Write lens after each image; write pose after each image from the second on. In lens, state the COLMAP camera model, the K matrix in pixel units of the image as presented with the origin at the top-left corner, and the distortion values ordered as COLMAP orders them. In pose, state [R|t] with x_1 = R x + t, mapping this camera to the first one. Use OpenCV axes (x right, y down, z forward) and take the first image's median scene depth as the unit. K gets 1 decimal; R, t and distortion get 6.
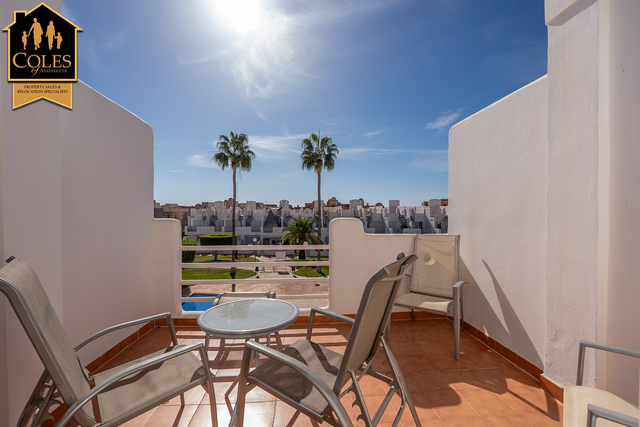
lens RADIAL K [[269.8, 0, 318.6], [0, 269.8, 216.4], [0, 0, 1]] dist [-0.008100, 0.000024]
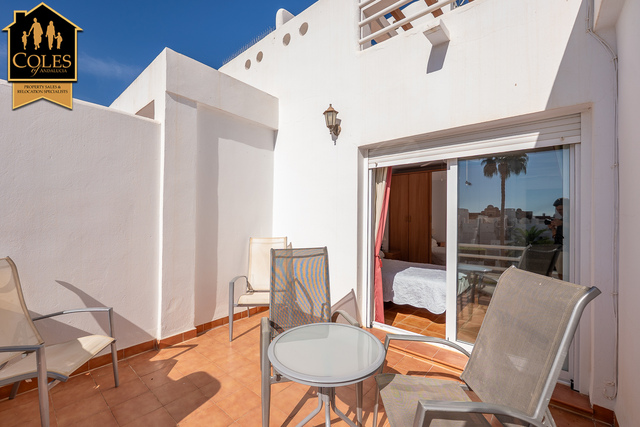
lens RADIAL K [[269.8, 0, 318.8], [0, 269.8, 217.6], [0, 0, 1]] dist [-0.008100, 0.000024]
pose [[-0.707455, -0.002745, 0.706753, -0.048455], [0.003292, 0.999969, 0.007179, -0.003083], [-0.706751, 0.007406, -0.707424, 0.093693]]
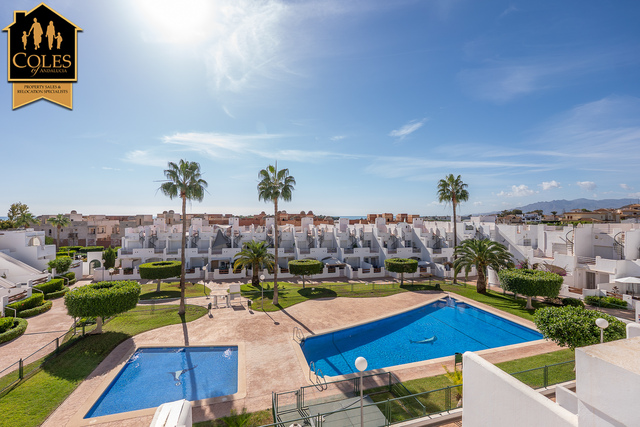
lens RADIAL K [[269.8, 0, 319.2], [0, 269.8, 215.1], [0, 0, 1]] dist [-0.008100, 0.000024]
pose [[0.980142, 0.000731, 0.198295, -0.039210], [0.002976, 0.999826, -0.018396, -0.100865], [-0.198274, 0.018621, 0.979970, -0.001132]]
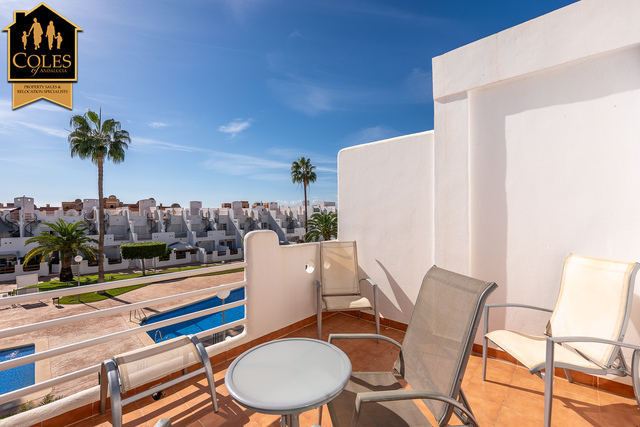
lens RADIAL K [[269.8, 0, 320.6], [0, 269.8, 214.9], [0, 0, 1]] dist [-0.008100, 0.000024]
pose [[0.745239, -0.007075, 0.666759, -0.041232], [0.013846, 0.999892, -0.004866, -0.004579], [-0.666653, 0.012858, 0.745257, 0.019760]]
